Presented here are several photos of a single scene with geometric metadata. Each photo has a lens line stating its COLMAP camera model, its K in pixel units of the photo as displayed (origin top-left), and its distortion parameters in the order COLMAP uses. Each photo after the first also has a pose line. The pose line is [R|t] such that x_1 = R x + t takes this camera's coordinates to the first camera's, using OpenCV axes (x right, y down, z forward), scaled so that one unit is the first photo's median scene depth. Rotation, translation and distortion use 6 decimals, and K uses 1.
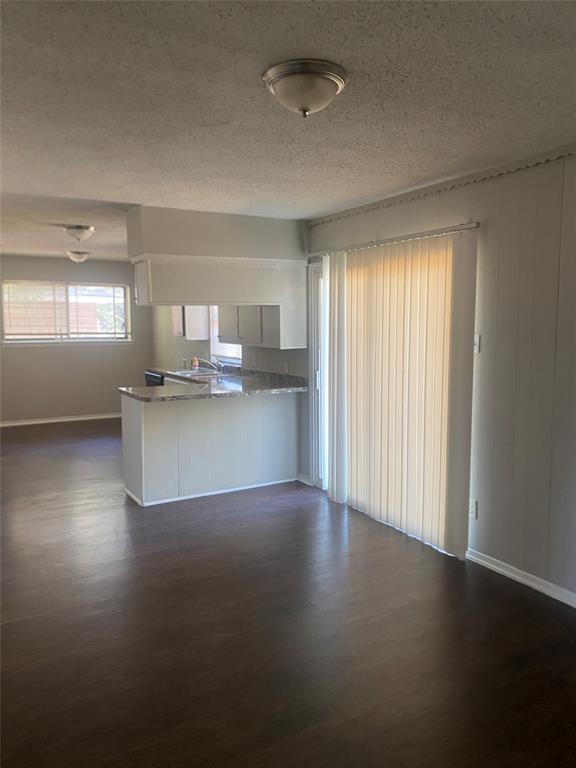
lens RADIAL K [[586.6, 0, 282.7], [0, 586.6, 379.7], [0, 0, 1]] dist [0.010129, -0.000157]
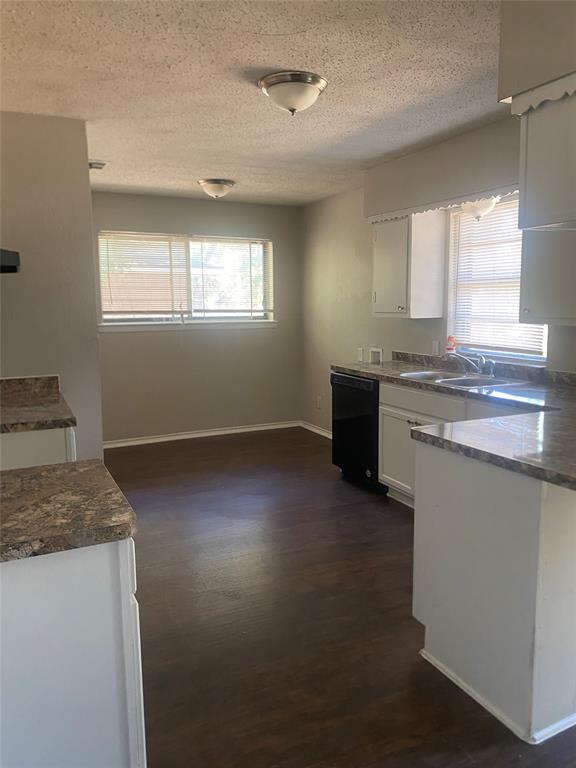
lens RADIAL K [[586.6, 0, 290.1], [0, 586.6, 385.4], [0, 0, 1]] dist [0.010129, -0.000157]
pose [[0.997422, 0.002759, -0.071705, -0.204661], [0.000344, 0.999065, 0.043221, -0.022413], [0.071758, -0.043134, 0.996489, 0.334081]]
